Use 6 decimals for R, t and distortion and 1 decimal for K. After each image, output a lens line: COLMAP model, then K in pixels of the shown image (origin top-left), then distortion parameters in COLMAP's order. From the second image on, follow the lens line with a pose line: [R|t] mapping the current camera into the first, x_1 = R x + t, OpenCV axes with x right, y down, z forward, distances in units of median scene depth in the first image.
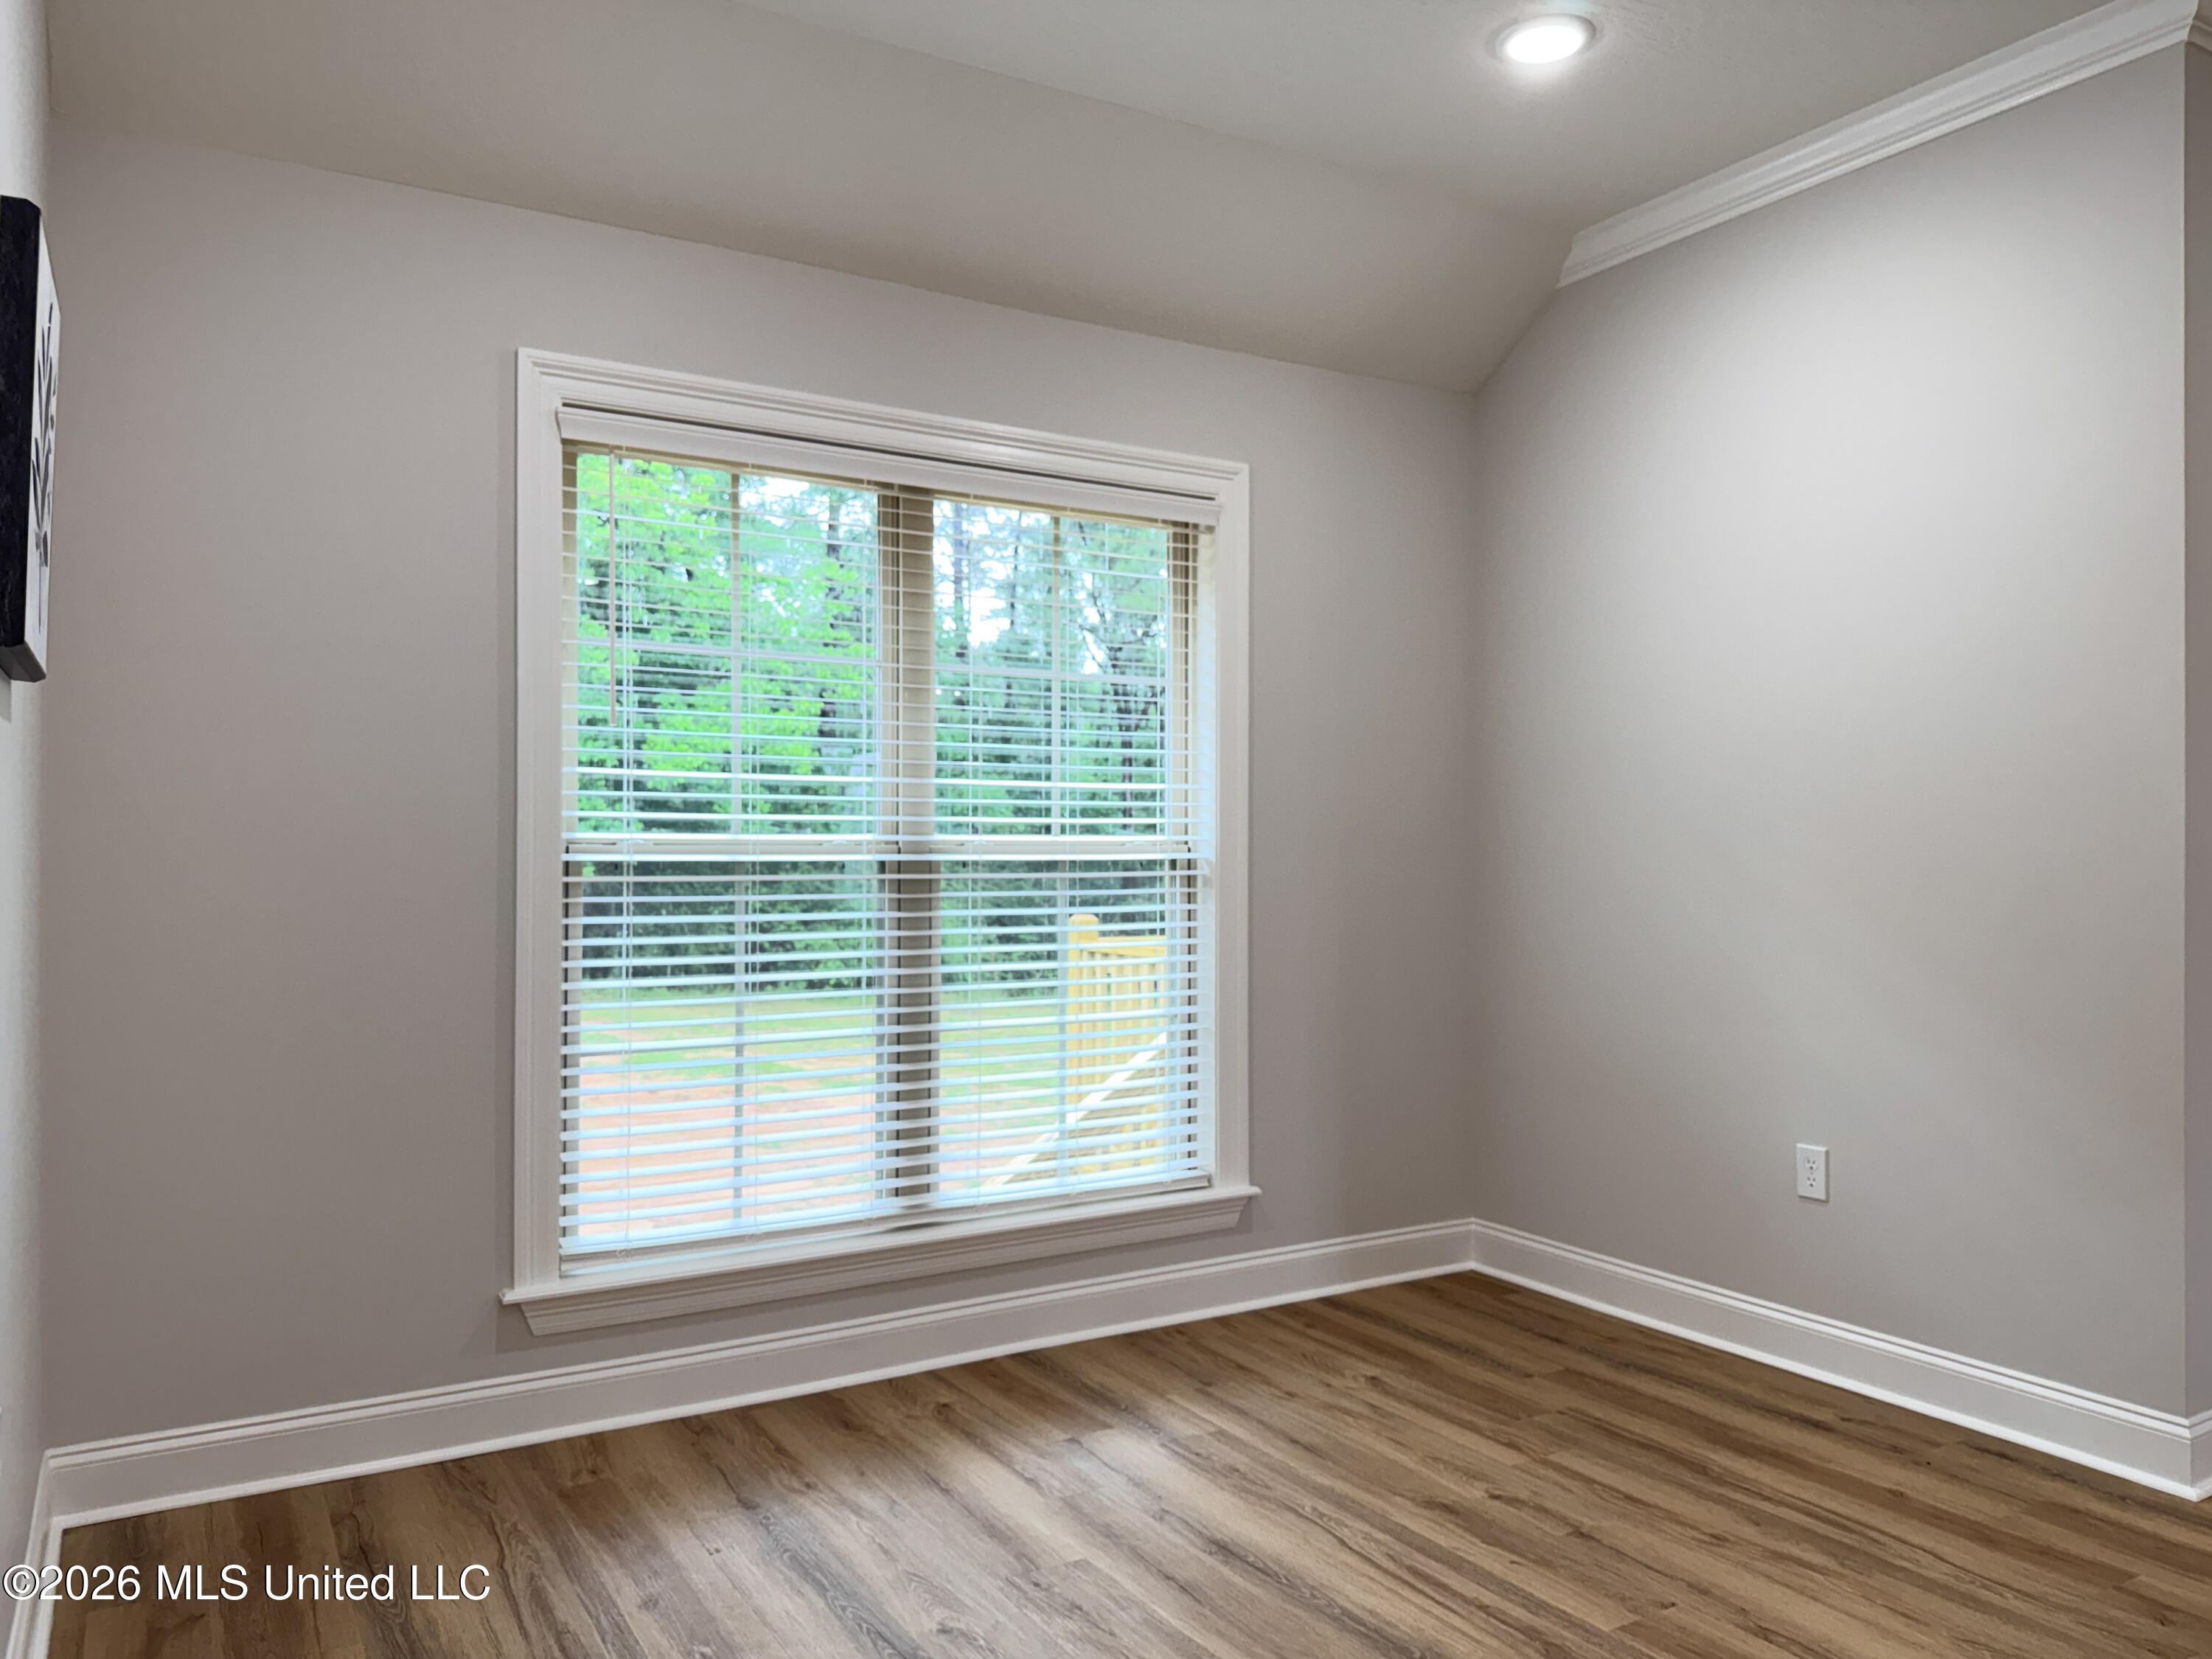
lens RADIAL K [[1553.6, 0, 1144.0], [0, 1553.6, 814.4], [0, 0, 1]] dist [0.127024, -0.198093]
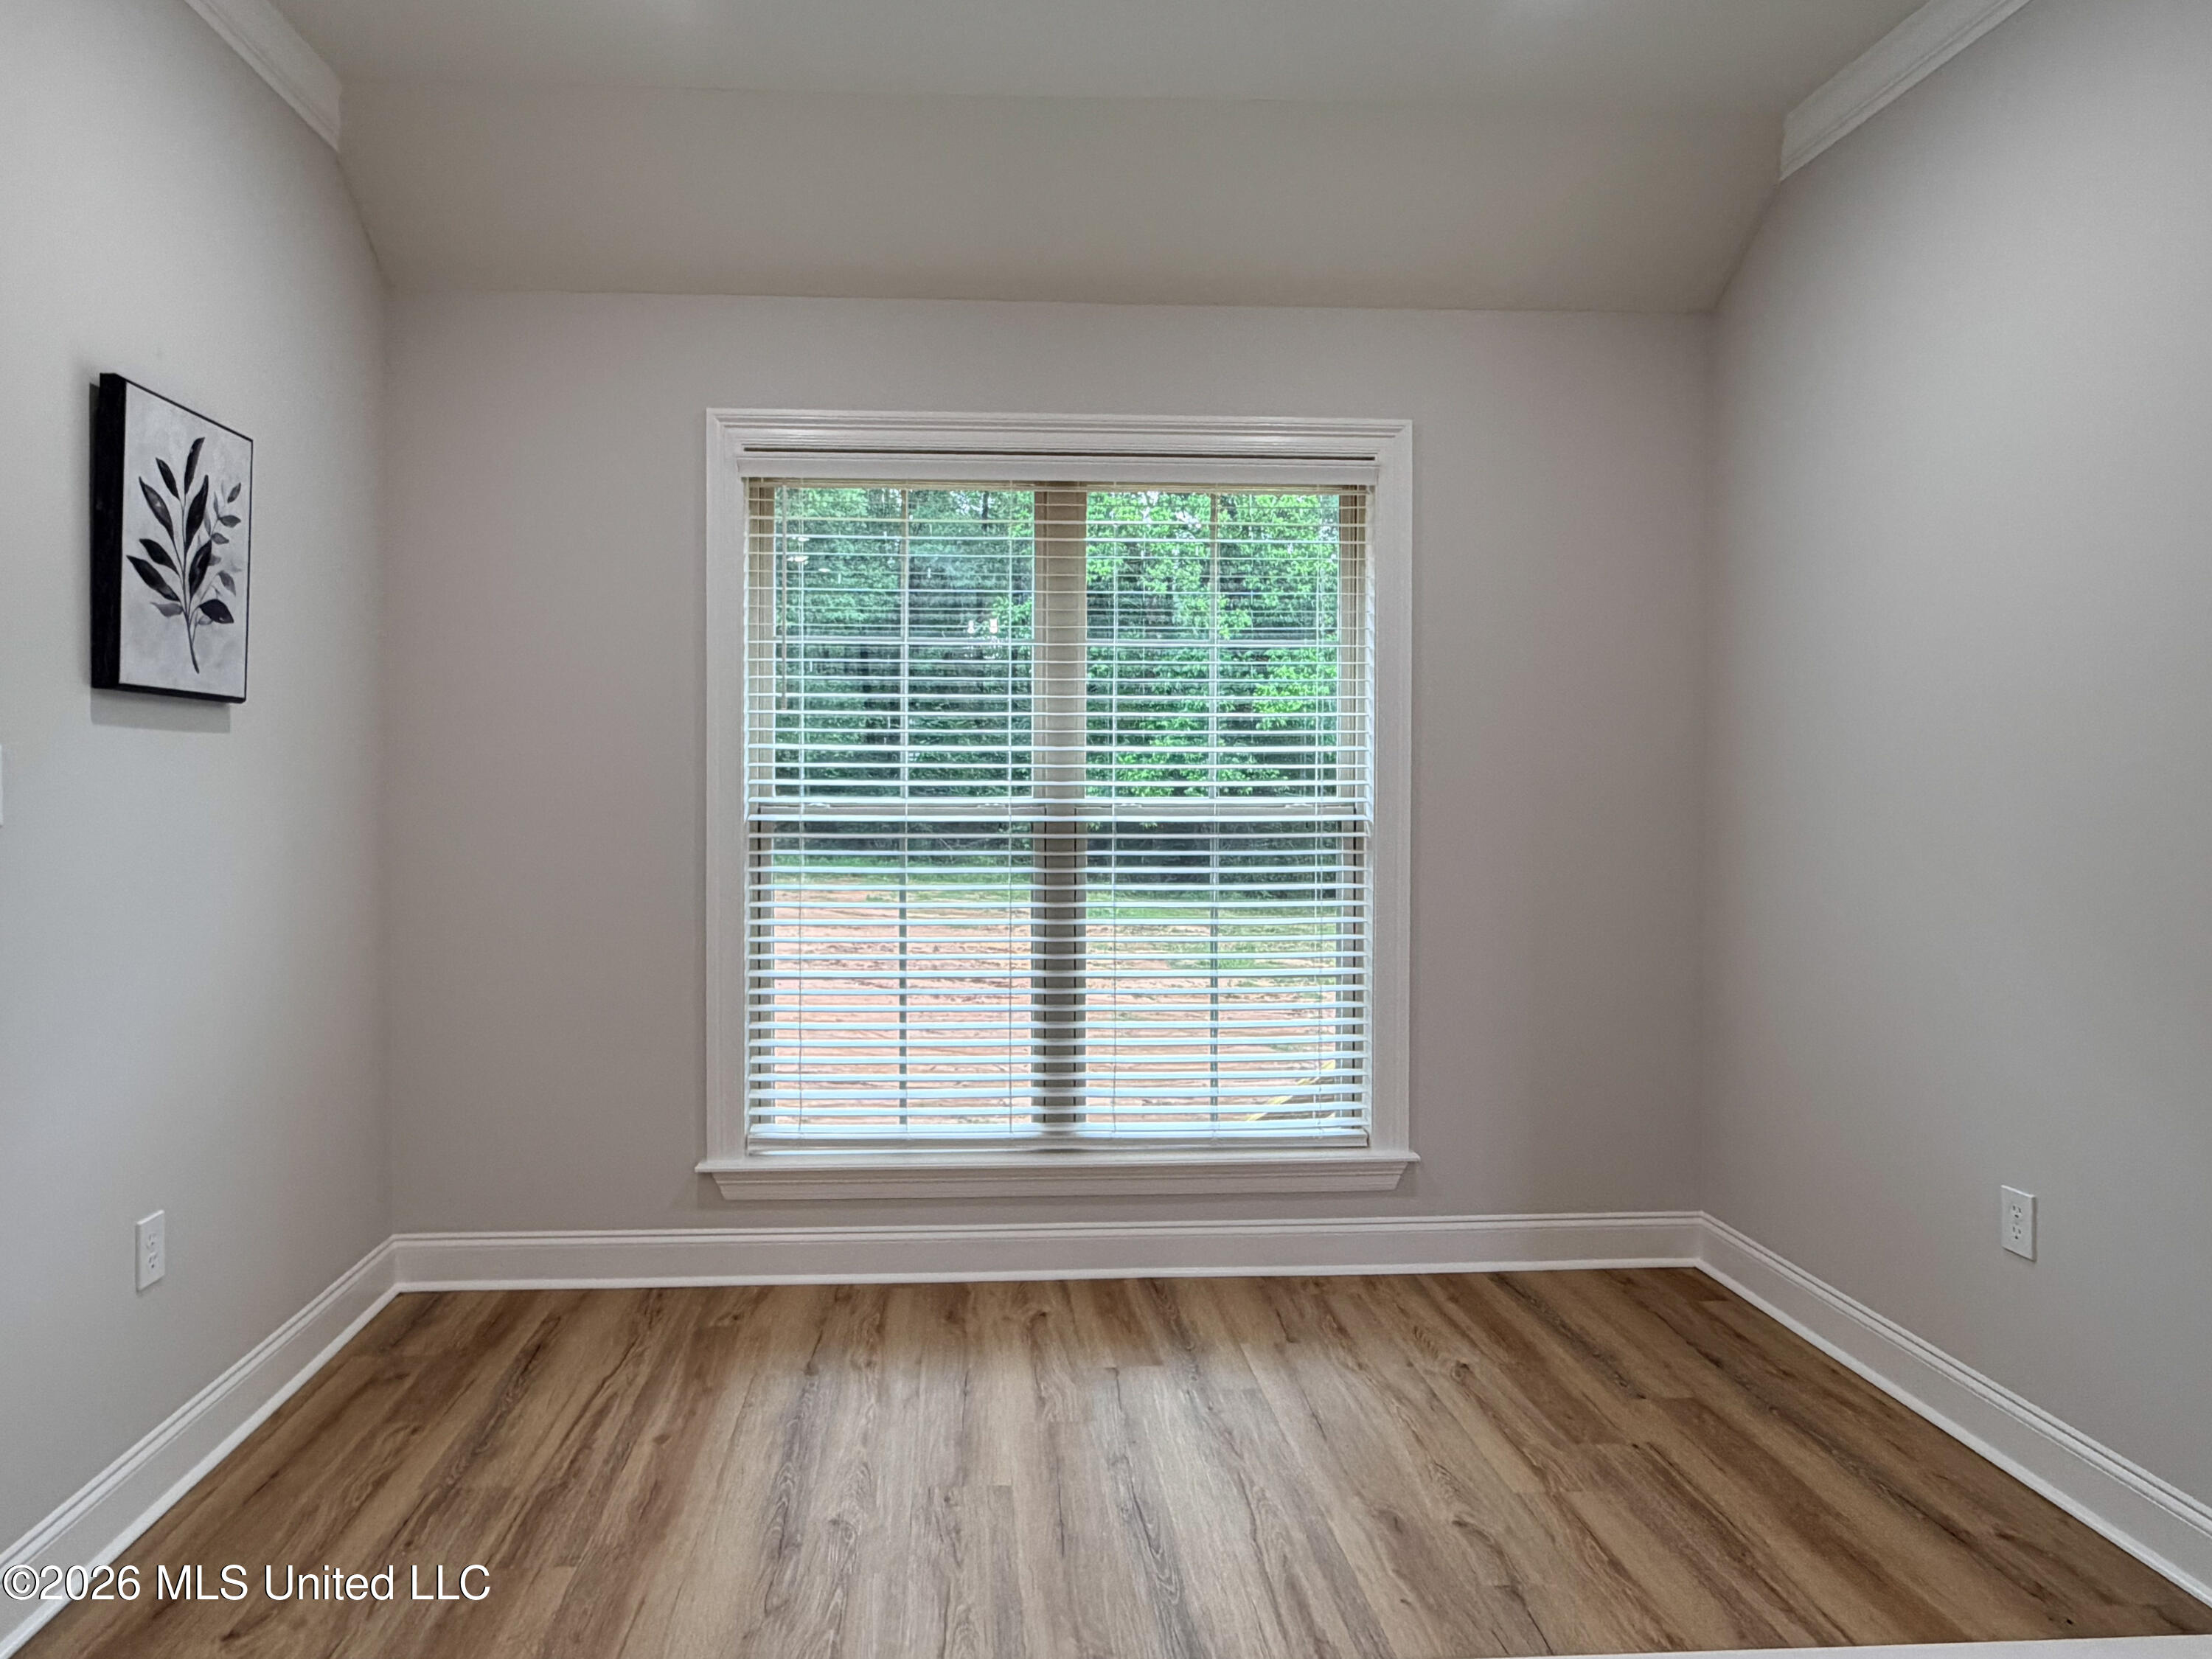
lens RADIAL K [[1327.7, 0, 1012.6], [0, 1327.7, 803.8], [0, 0, 1]] dist [0.005546, 0.001564]
pose [[0.883999, -0.002264, -0.467484, 0.274043], [0.010826, 0.999819, 0.015628, 0.002293], [0.467364, -0.018876, 0.883863, 0.164459]]
